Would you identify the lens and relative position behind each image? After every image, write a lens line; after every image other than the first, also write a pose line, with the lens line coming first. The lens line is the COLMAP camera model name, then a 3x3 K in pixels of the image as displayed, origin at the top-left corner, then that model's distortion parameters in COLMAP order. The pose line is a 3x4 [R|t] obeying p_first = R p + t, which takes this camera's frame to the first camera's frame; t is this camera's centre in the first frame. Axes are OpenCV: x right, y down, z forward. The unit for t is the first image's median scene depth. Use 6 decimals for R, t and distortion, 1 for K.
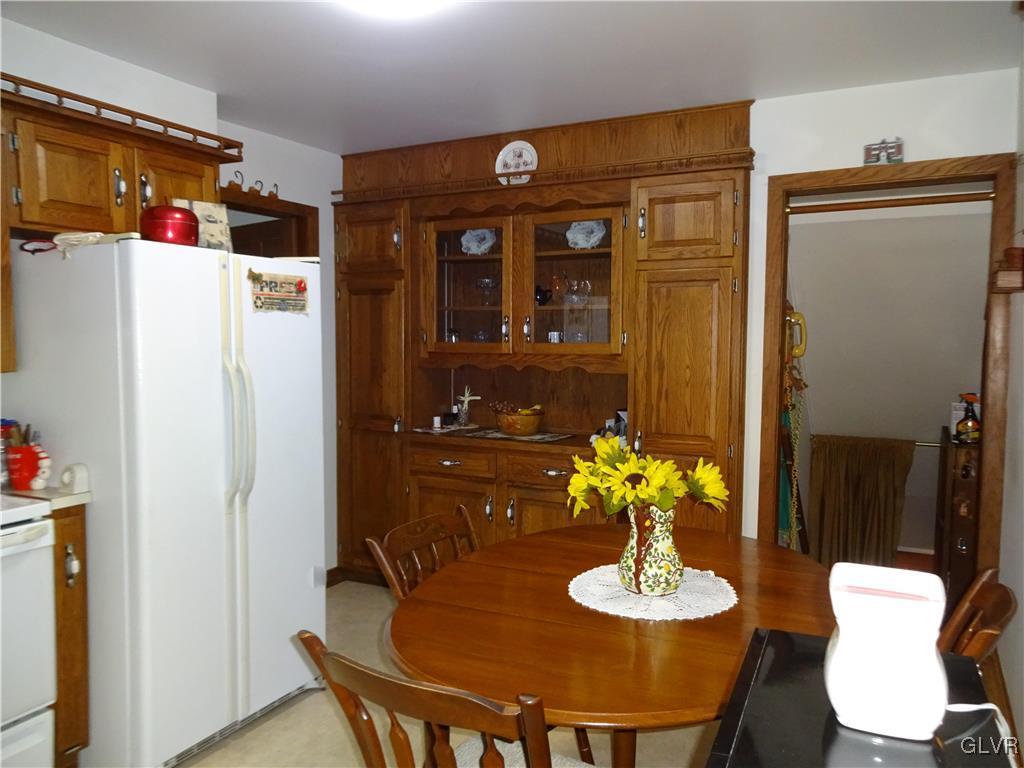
lens RADIAL K [[814.6, 0, 511.9], [0, 814.6, 400.3], [0, 0, 1]] dist [0.065015, 0.002785]
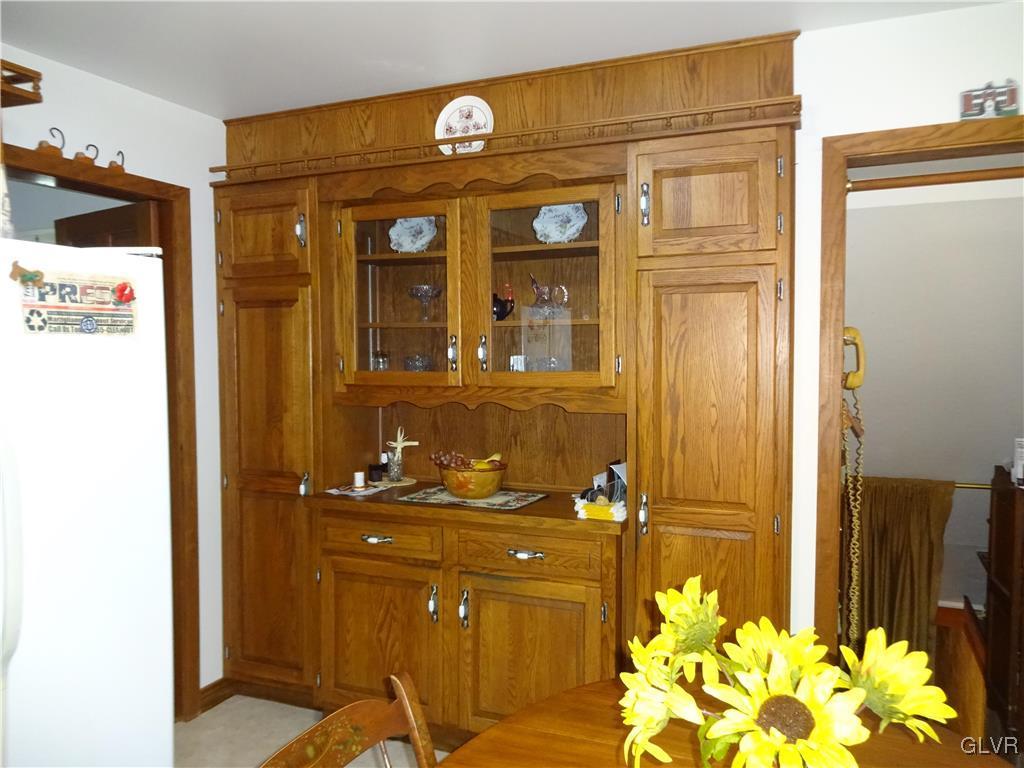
lens RADIAL K [[792.2, 0, 512.0], [0, 792.2, 384.0], [0, 0, 1]] dist [0.059293, 0.007496]
pose [[0.996253, -0.015192, 0.085146, -0.016039], [0.017997, 0.999317, -0.032267, -0.036977], [-0.084598, 0.033678, 0.995846, 0.299845]]
